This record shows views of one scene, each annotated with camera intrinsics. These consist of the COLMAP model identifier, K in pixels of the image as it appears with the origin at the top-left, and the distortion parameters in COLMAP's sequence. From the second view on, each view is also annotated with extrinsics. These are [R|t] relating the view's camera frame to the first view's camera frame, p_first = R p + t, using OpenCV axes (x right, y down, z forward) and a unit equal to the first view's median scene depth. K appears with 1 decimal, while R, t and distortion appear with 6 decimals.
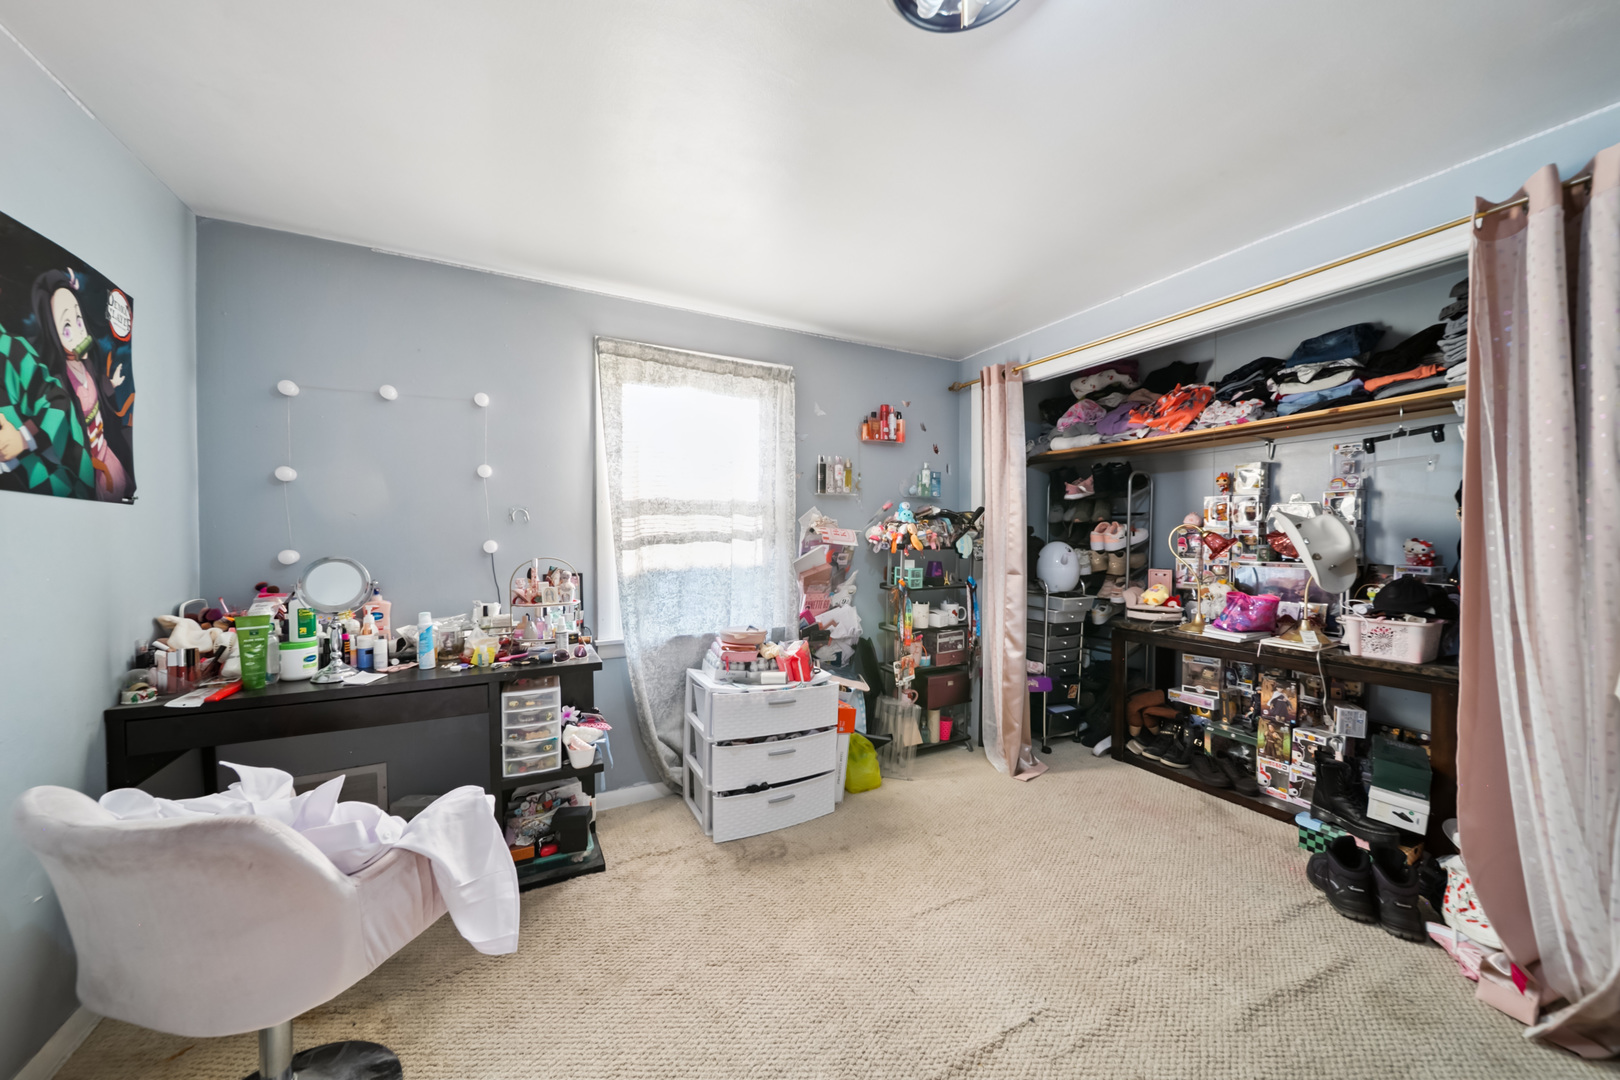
lens RADIAL K [[576.2, 0, 810.5], [0, 576.2, 544.9], [0, 0, 1]] dist [-0.000456, -0.000514]
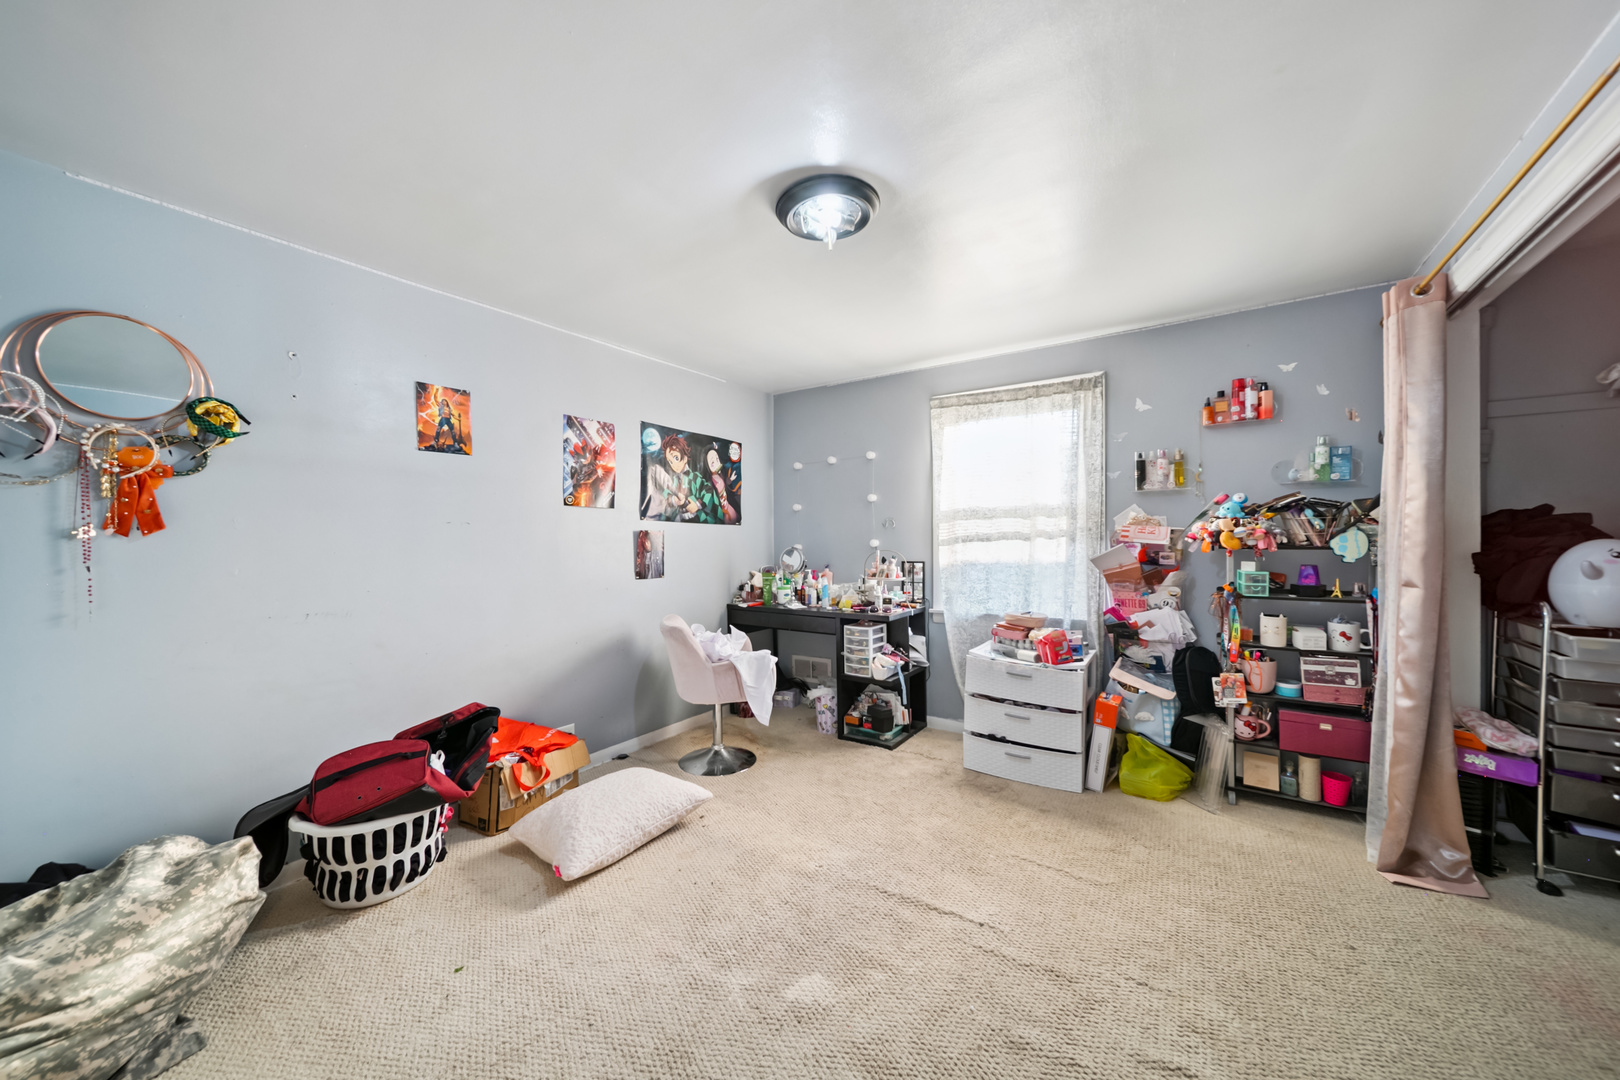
lens RADIAL K [[576.2, 0, 800.7], [0, 576.2, 543.1], [0, 0, 1]] dist [-0.000456, -0.000514]
pose [[0.462203, 0.002441, -0.886771, 0.717056], [-0.006060, 0.999982, -0.000407, 0.003967], [0.886753, 0.005562, 0.462209, 0.043161]]
